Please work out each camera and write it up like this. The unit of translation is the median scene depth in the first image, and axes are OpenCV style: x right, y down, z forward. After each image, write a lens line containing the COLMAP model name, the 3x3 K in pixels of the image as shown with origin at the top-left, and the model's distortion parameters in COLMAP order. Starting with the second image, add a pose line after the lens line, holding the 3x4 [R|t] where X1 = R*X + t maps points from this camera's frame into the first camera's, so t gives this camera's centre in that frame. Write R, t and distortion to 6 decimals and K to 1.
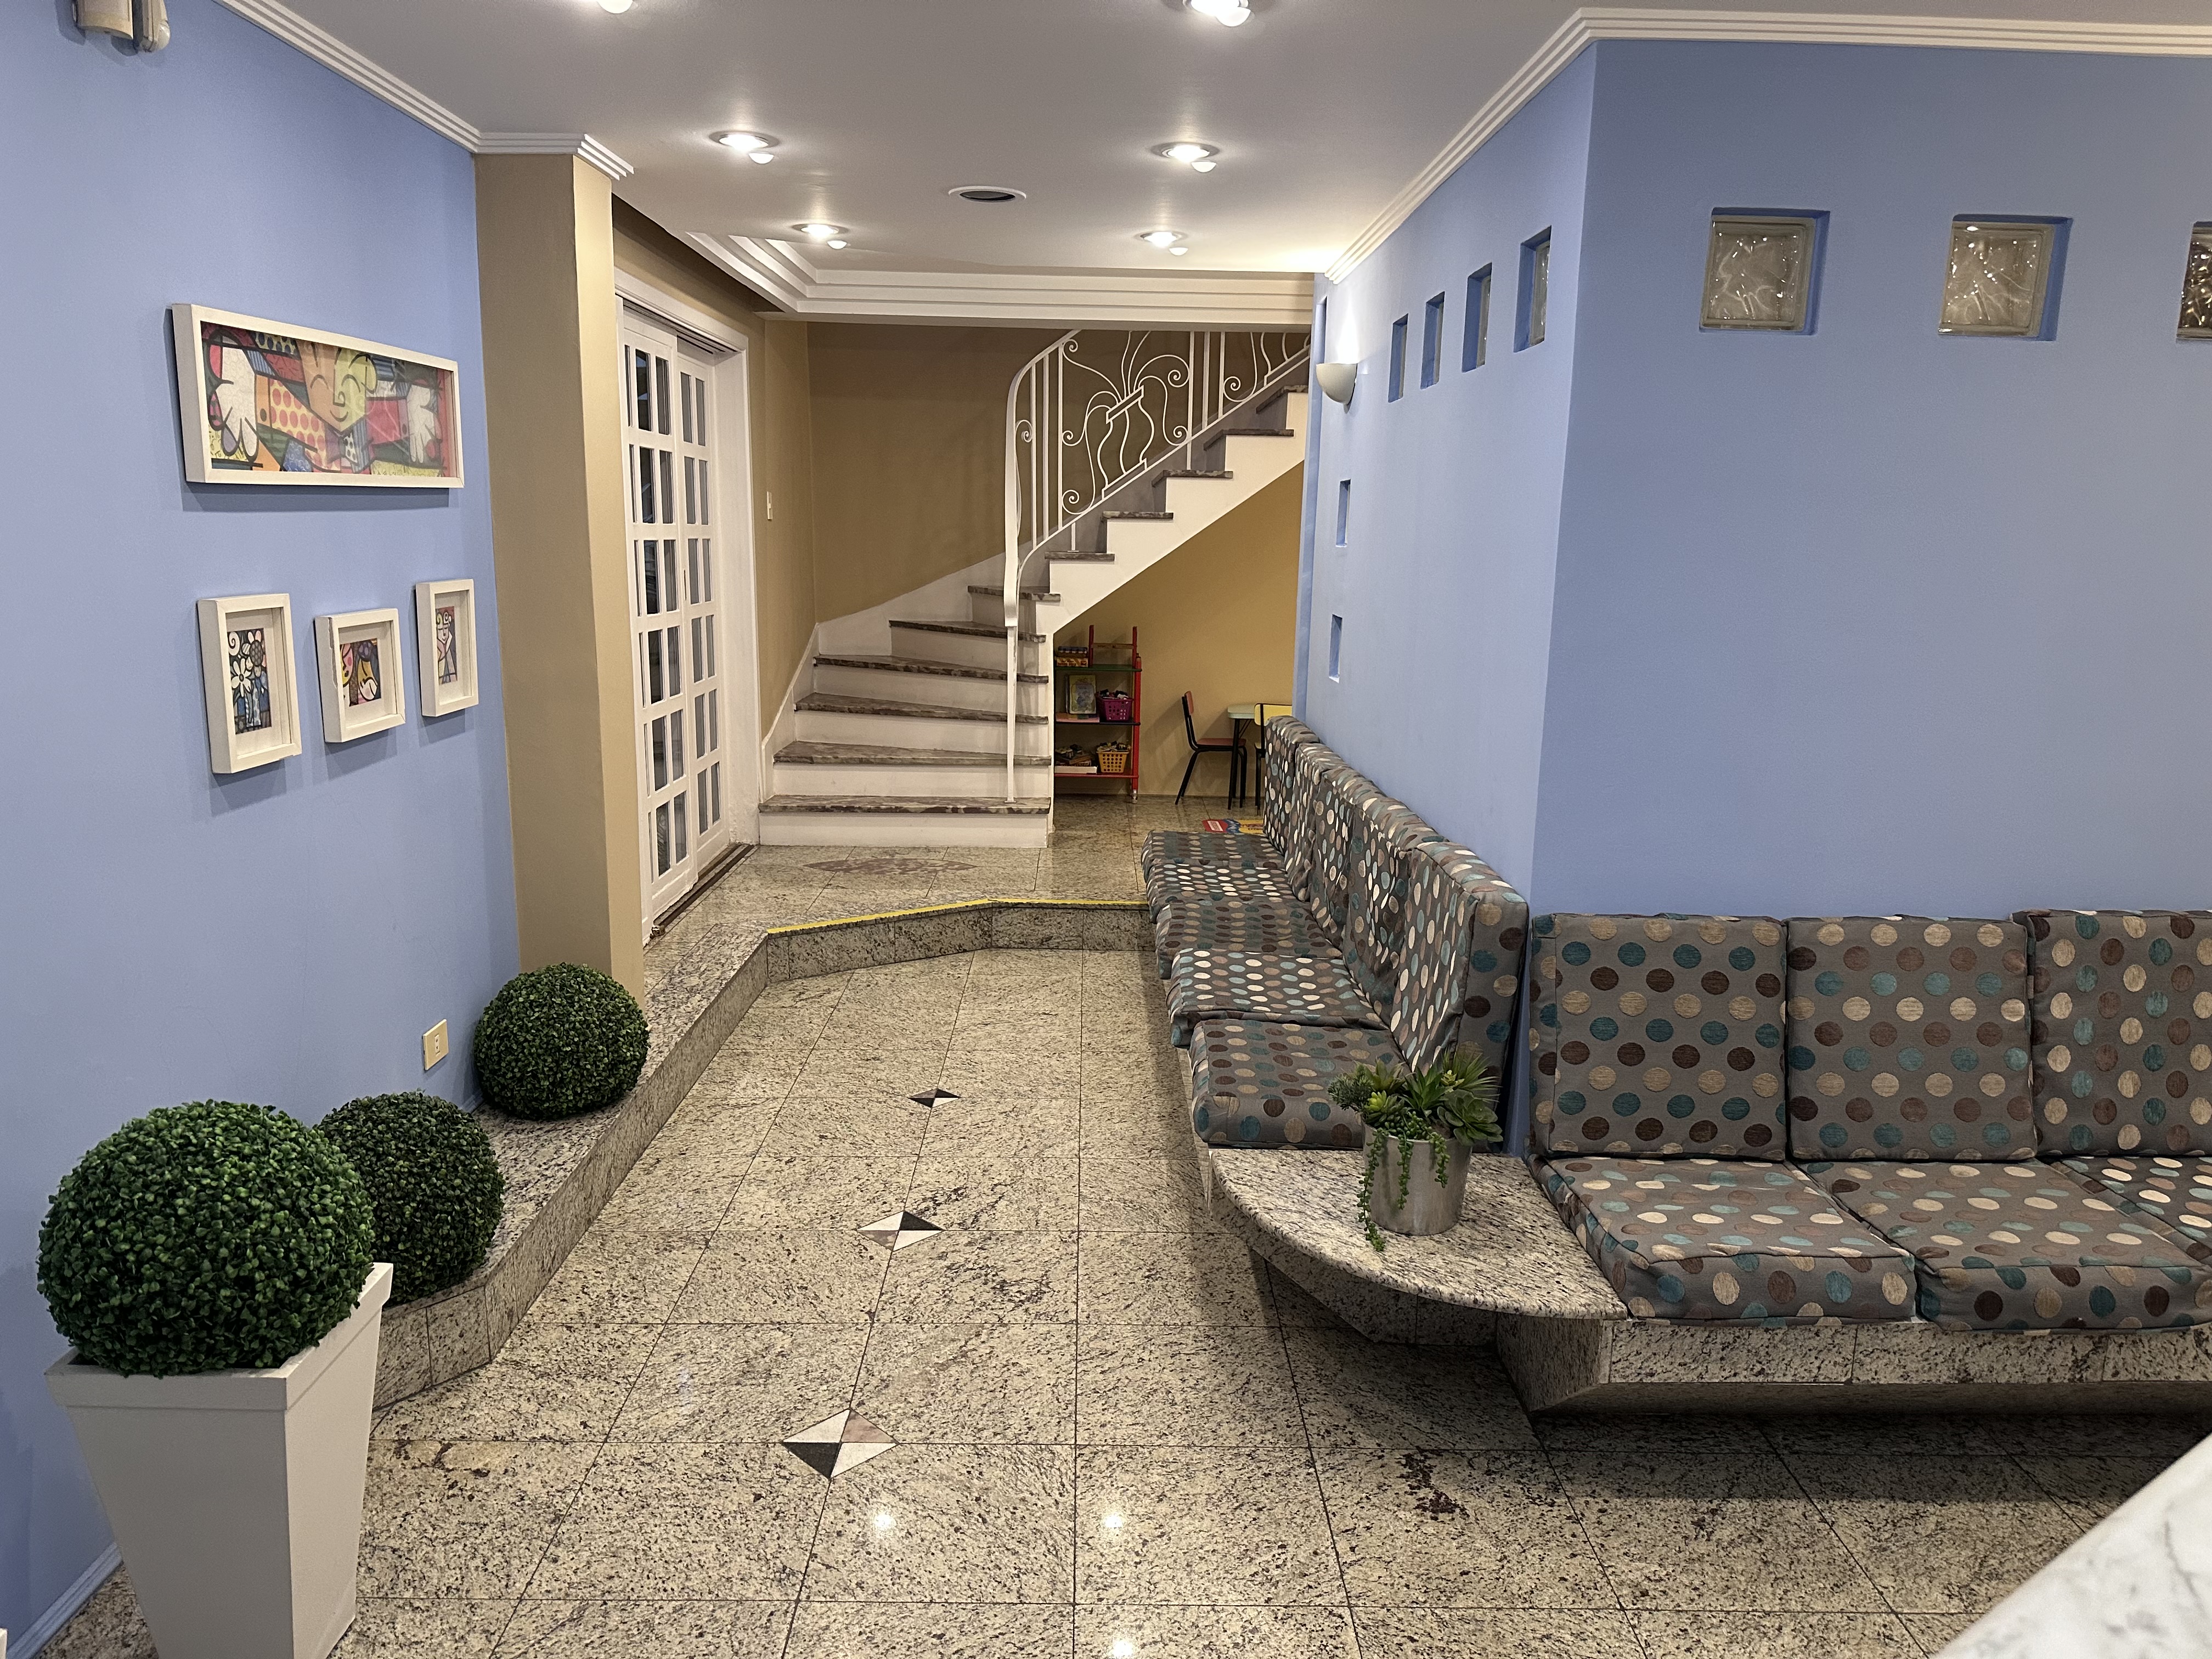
lens RADIAL K [[1520.9, 0, 1103.4], [0, 1520.9, 836.8], [0, 0, 1]] dist [0.177446, -0.323565]
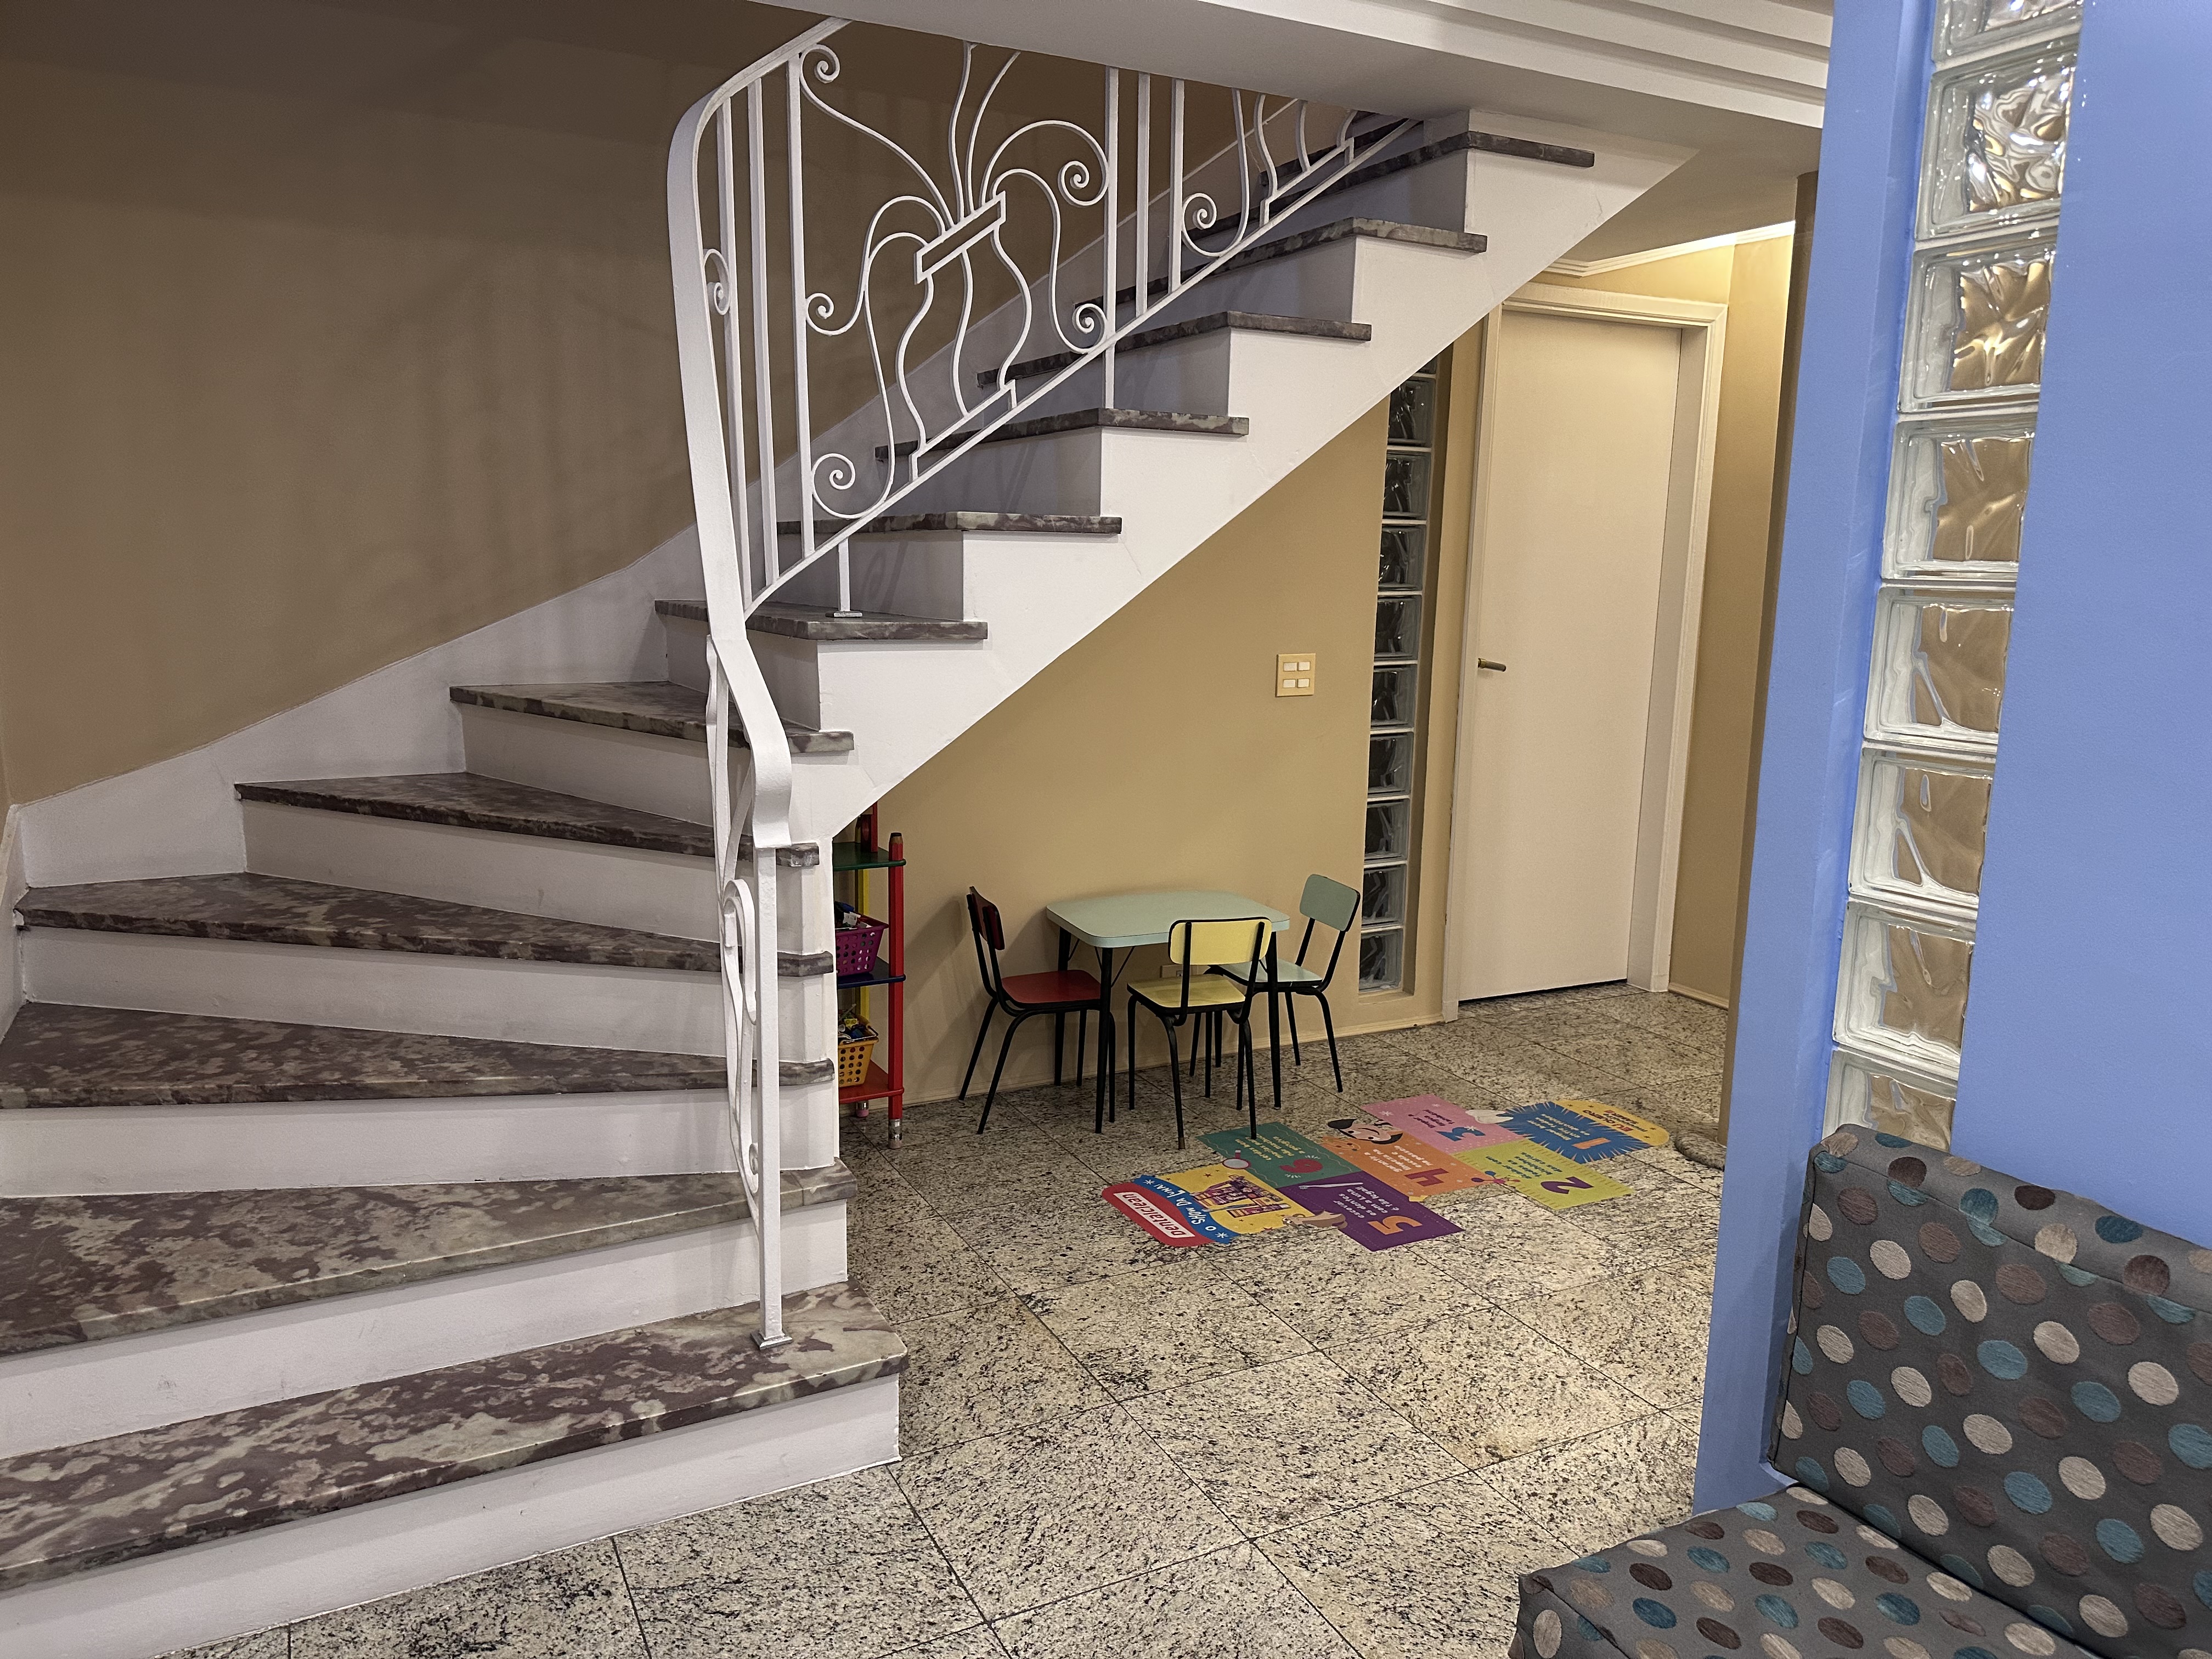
lens RADIAL K [[1520.9, 0, 1103.4], [0, 1520.9, 836.8], [0, 0, 1]] dist [0.177446, -0.323565]
pose [[0.891575, -0.082340, 0.445324, -0.310672], [0.085971, 0.996224, 0.012080, -0.294394], [-0.444637, 0.027515, 0.895288, 1.421748]]
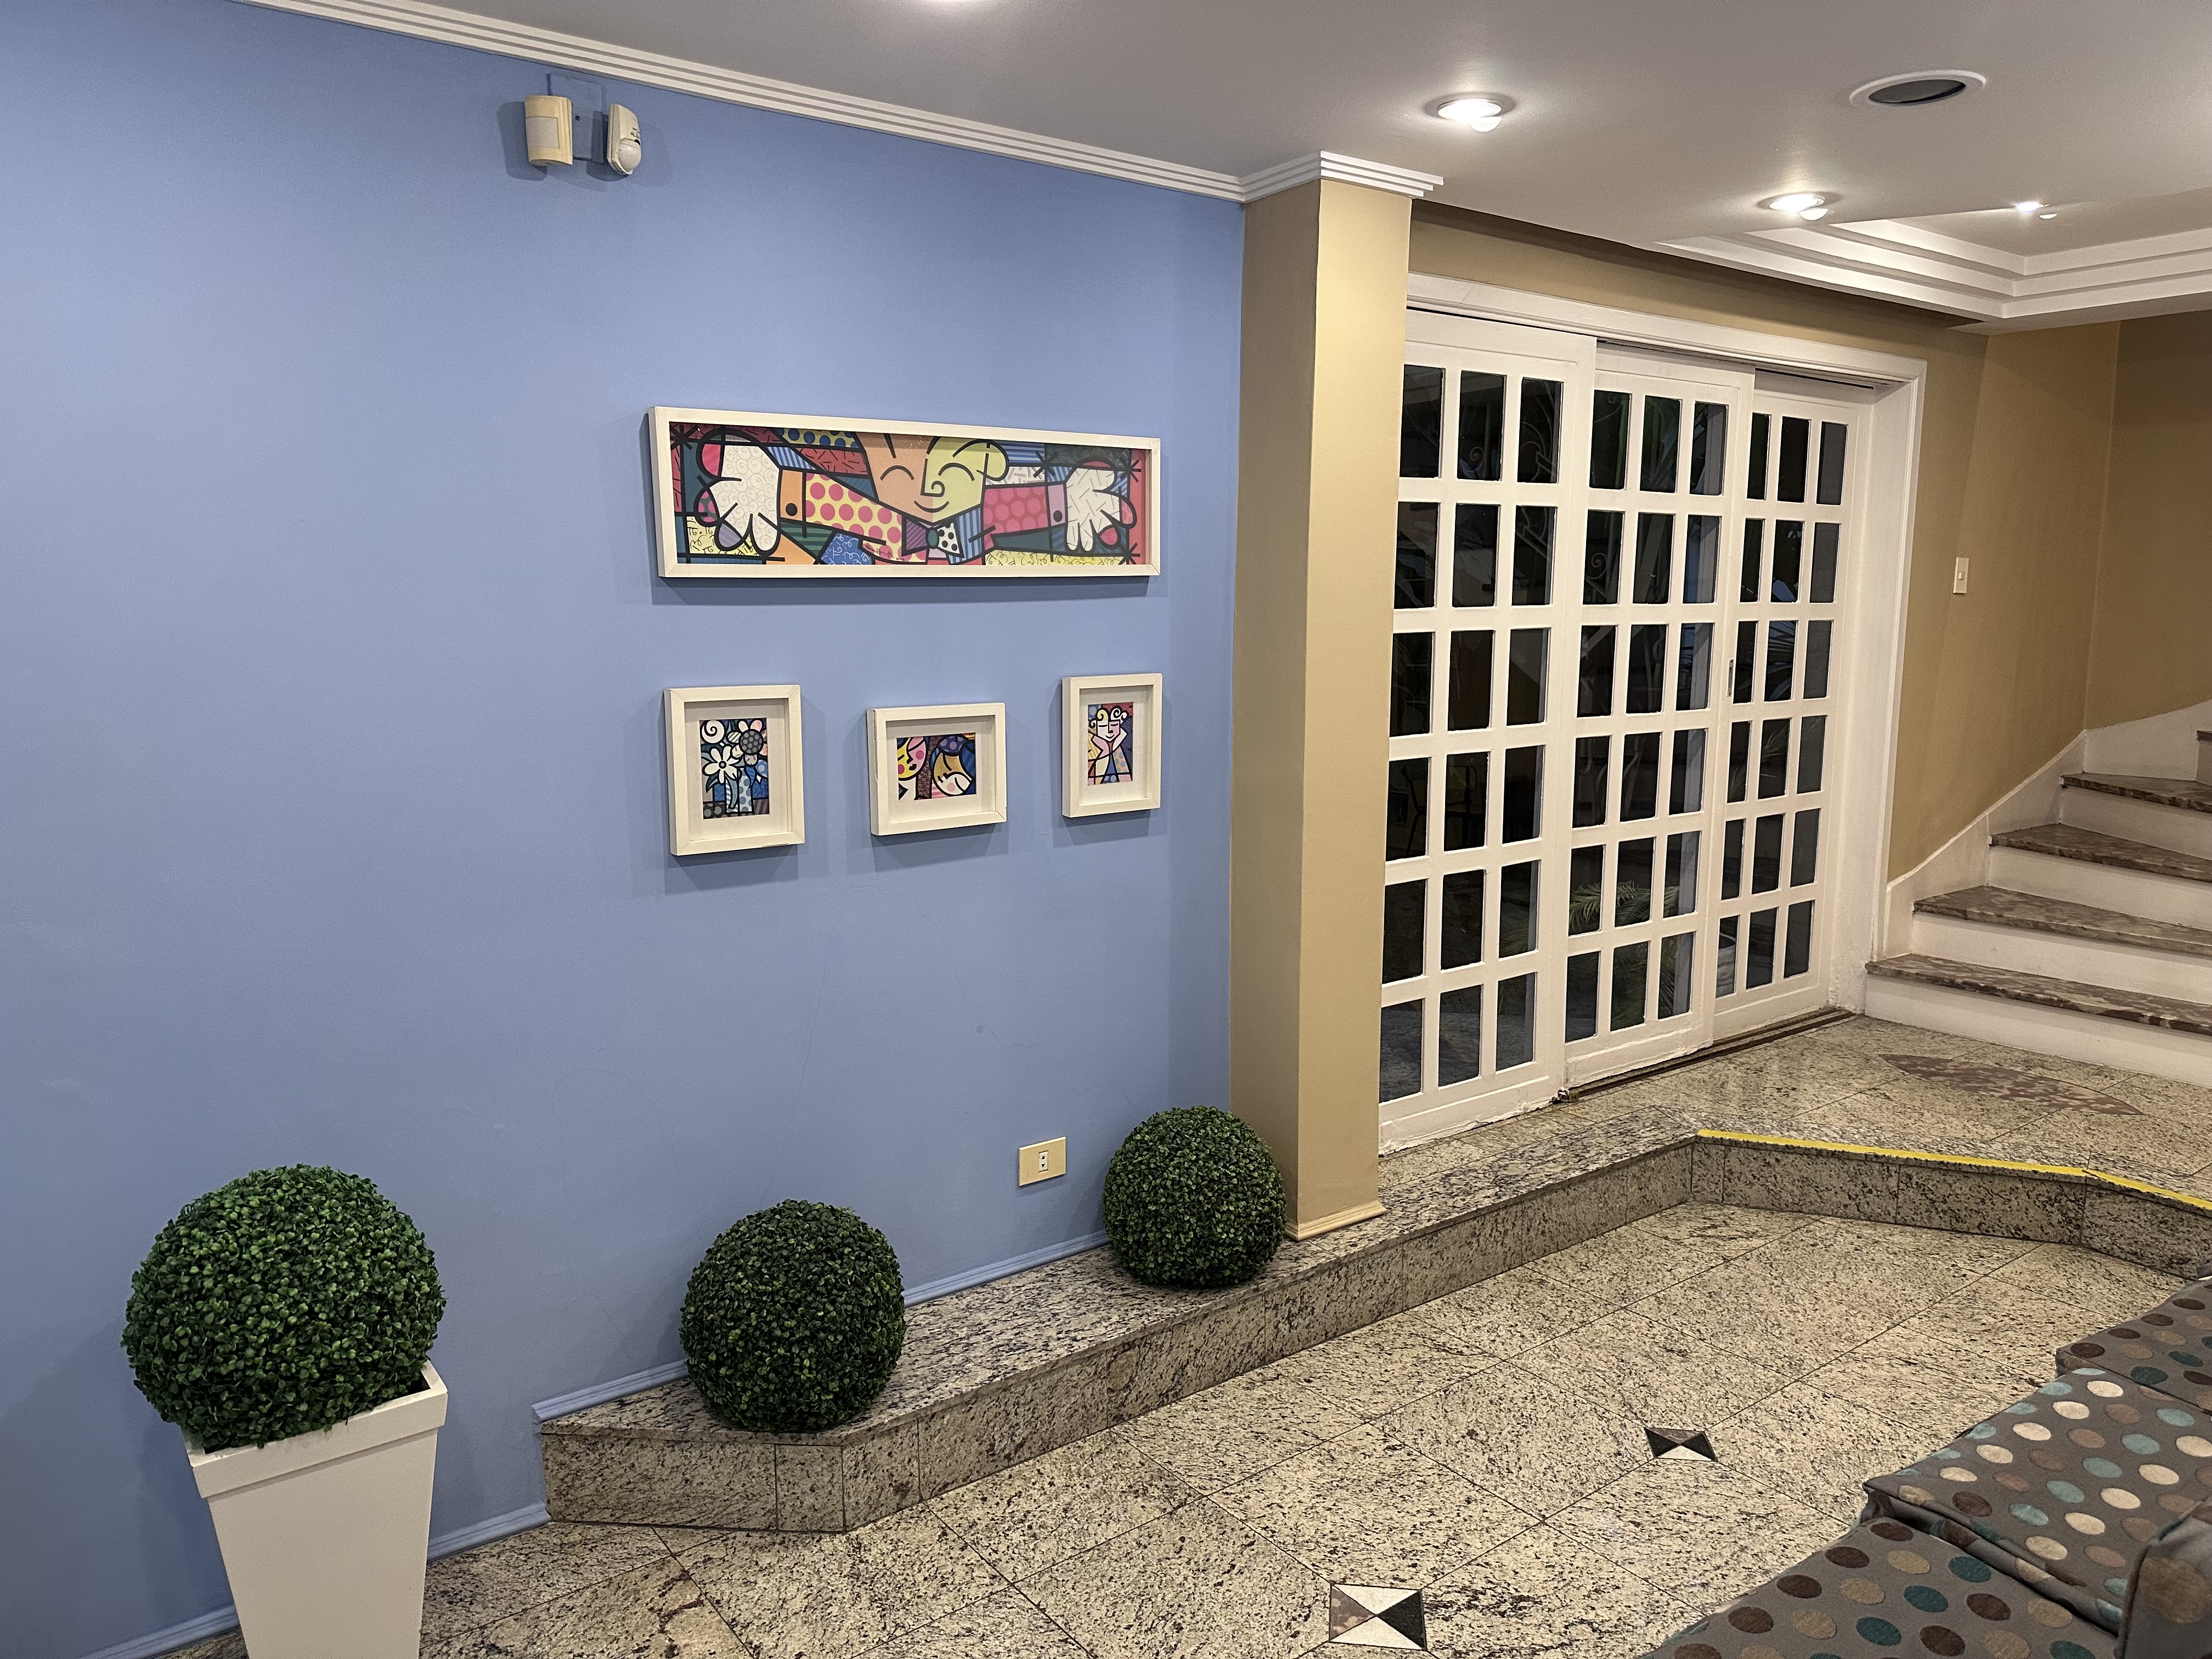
lens RADIAL K [[1555.8, 0, 1133.7], [0, 1555.8, 815.2], [0, 0, 1]] dist [0.051382, -0.065377]
pose [[0.598993, 0.093750, -0.795247, 0.365340], [-0.146074, 0.989252, 0.006596, -0.097691], [0.787318, 0.112214, 0.606250, 0.499679]]
